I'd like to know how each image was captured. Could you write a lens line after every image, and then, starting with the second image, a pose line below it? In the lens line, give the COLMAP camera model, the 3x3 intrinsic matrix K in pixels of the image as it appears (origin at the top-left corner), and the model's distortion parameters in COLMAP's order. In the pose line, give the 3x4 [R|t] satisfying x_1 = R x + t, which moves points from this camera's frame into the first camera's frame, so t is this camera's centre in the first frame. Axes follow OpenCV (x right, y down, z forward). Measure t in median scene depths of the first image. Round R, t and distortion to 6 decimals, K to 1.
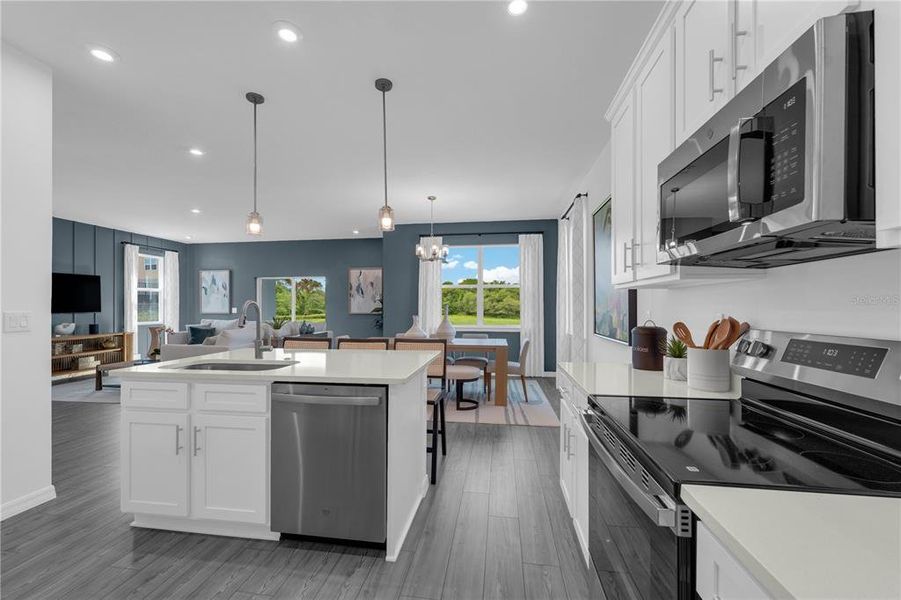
lens RADIAL K [[360.2, 0, 448.3], [0, 360.2, 305.6], [0, 0, 1]] dist [0.002954, -0.000397]
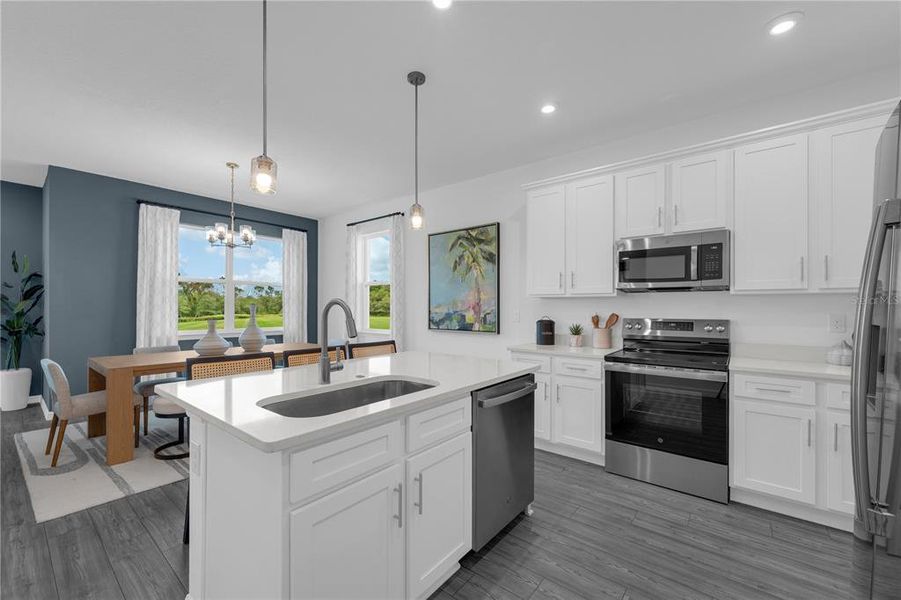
lens RADIAL K [[360.2, 0, 448.7], [0, 360.2, 306.6], [0, 0, 1]] dist [0.002954, -0.000397]
pose [[0.514896, 0.003782, 0.857244, -0.325622], [-0.006481, 0.999979, -0.000519, -0.000390], [-0.857228, -0.005288, 0.514909, 0.144733]]
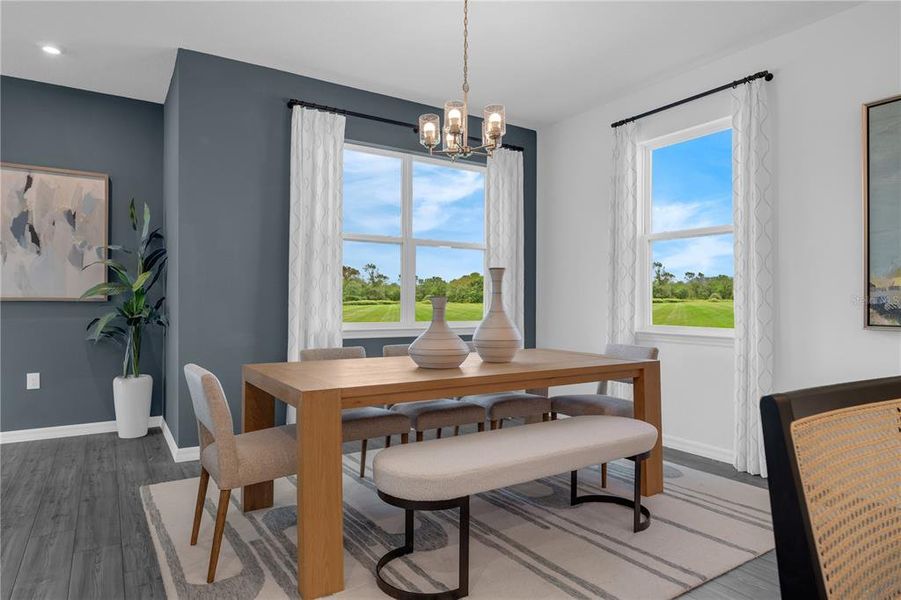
lens RADIAL K [[531.7, 0, 442.8], [0, 531.7, 300.9], [0, 0, 1]] dist [0.001258, 0.000585]
pose [[0.762998, 0.003135, 0.646394, -0.301207], [-0.007061, 0.999969, 0.003484, 0.020849], [-0.646363, -0.007223, 0.762996, 0.402845]]
